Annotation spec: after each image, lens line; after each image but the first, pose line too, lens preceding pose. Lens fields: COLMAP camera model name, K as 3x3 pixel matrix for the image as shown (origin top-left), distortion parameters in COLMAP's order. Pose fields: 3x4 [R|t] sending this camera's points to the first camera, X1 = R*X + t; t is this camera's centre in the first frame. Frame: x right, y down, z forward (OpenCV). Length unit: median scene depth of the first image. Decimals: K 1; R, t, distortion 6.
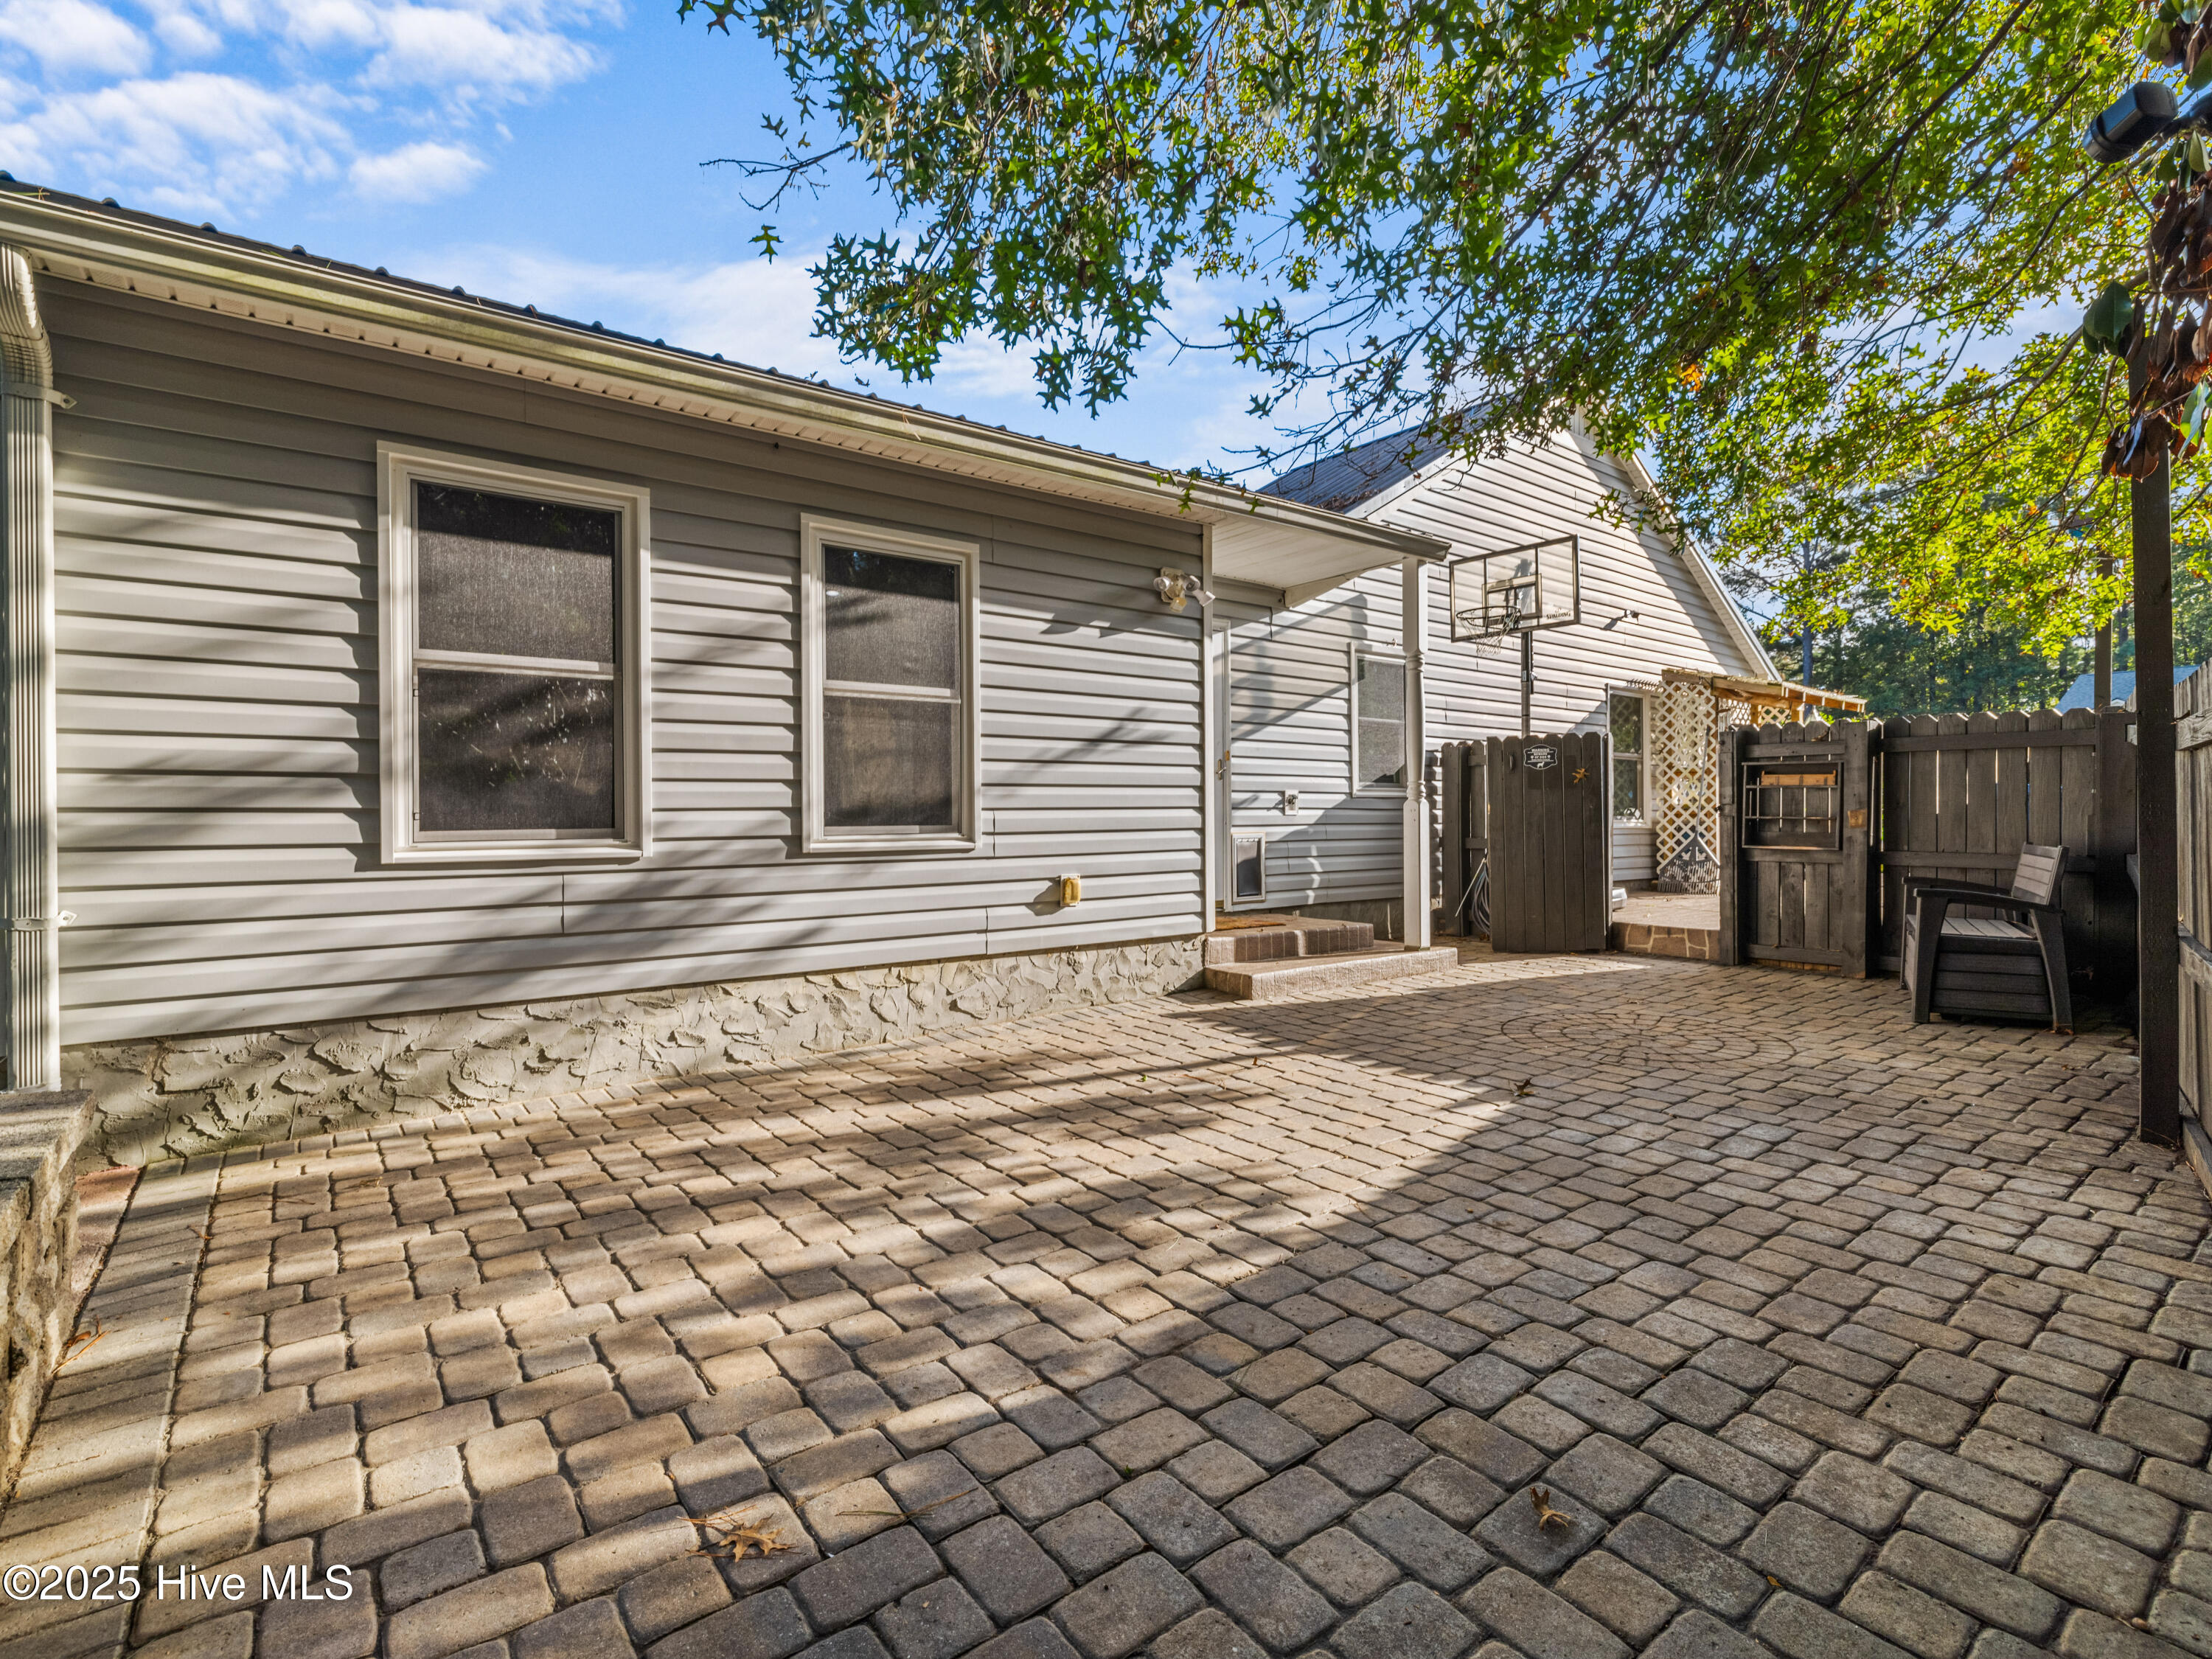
lens RADIAL K [[1053.5, 0, 1103.9], [0, 1053.5, 822.7], [0, 0, 1]] dist [0.000760, -0.000565]
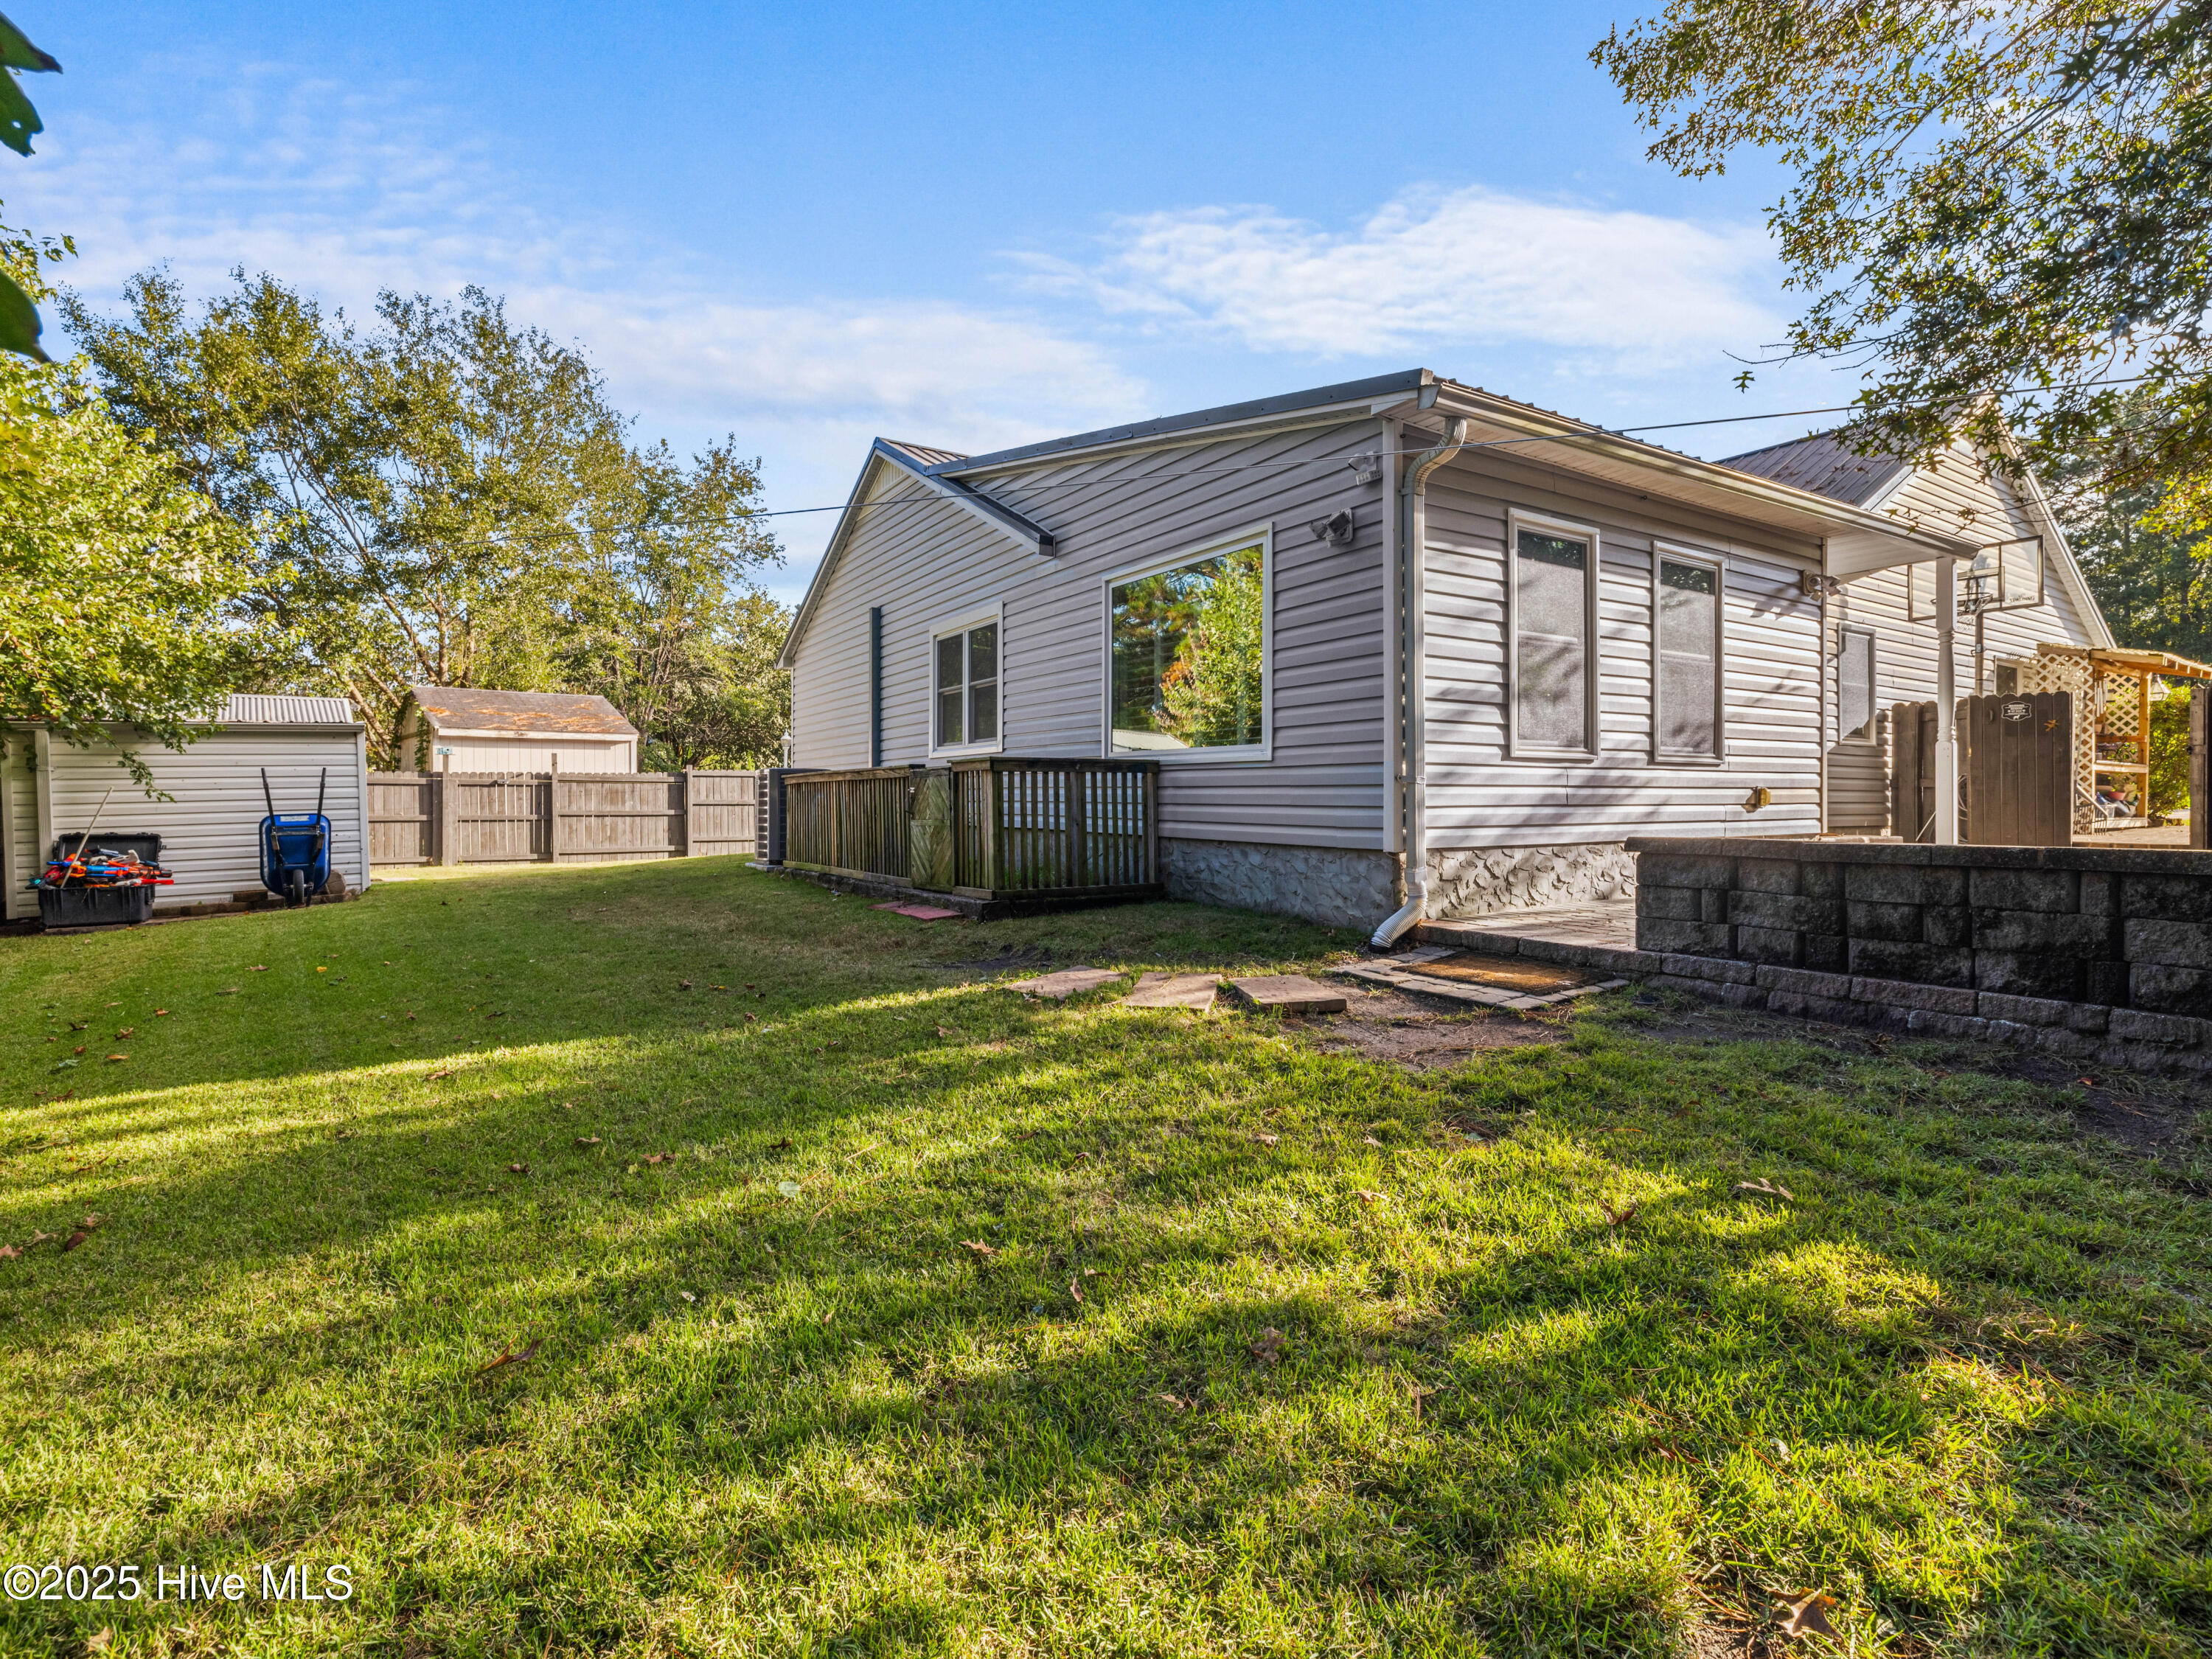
lens RADIAL K [[1053.5, 0, 1103.9], [0, 1053.5, 822.7], [0, 0, 1]] dist [0.000760, -0.000565]
pose [[0.996430, 0.007268, -0.084109, -0.907719], [-0.005995, 0.999864, 0.015374, 0.093543], [0.084210, -0.014815, 0.996338, -0.570901]]
